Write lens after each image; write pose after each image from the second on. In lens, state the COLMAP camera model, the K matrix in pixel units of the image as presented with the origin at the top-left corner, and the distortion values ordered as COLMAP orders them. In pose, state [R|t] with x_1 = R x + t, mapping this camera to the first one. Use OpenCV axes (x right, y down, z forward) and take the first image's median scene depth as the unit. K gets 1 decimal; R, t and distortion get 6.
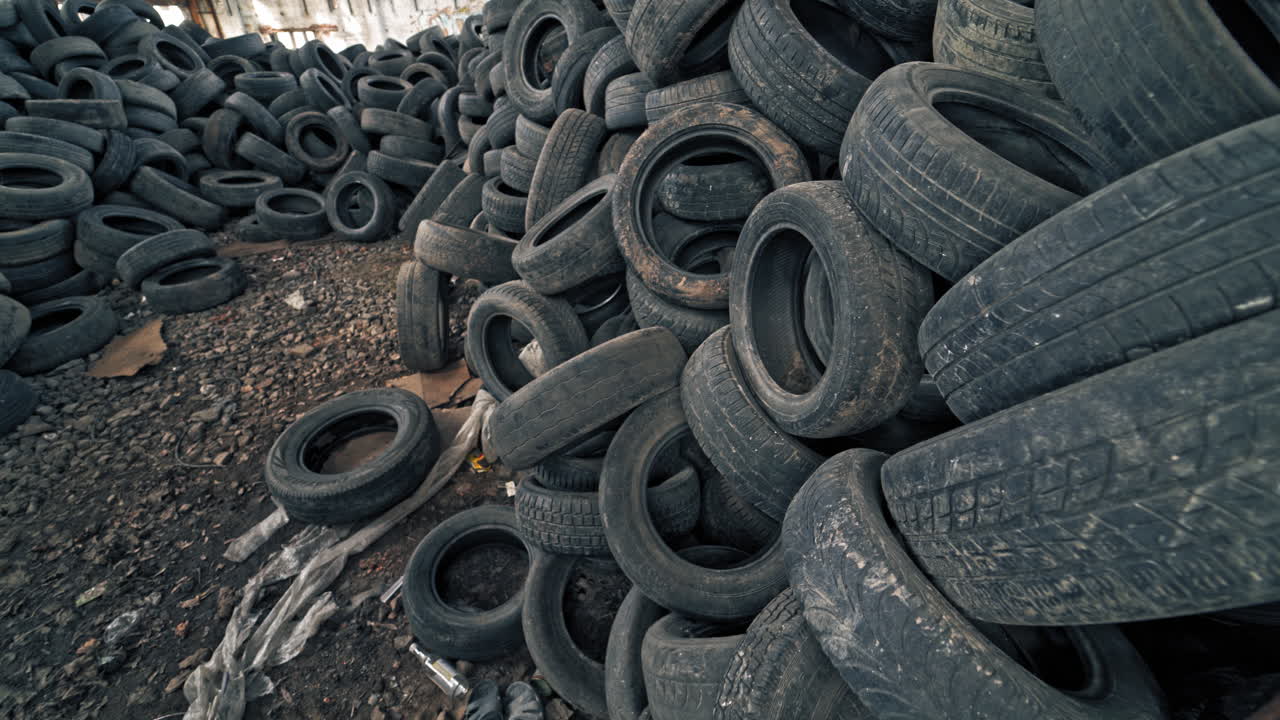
lens RADIAL K [[525.4, 0, 659.6], [0, 525.4, 348.8], [0, 0, 1]] dist [-0.015598, -0.001144]
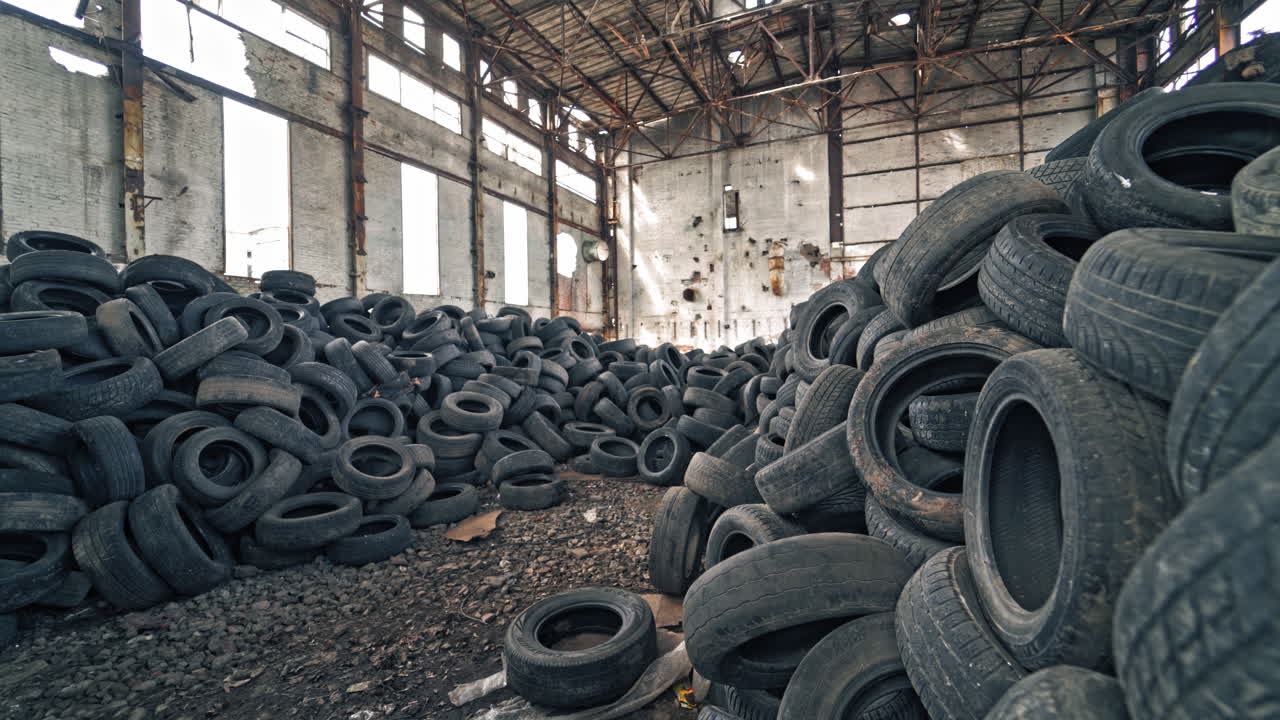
lens RADIAL K [[525.4, 0, 667.4], [0, 525.4, 358.0], [0, 0, 1]] dist [-0.015598, -0.001144]
pose [[0.860159, -0.013295, -0.509853, 0.085119], [-0.244886, 0.866126, -0.435725, 0.100916], [0.447390, 0.499649, 0.741750, 0.024266]]
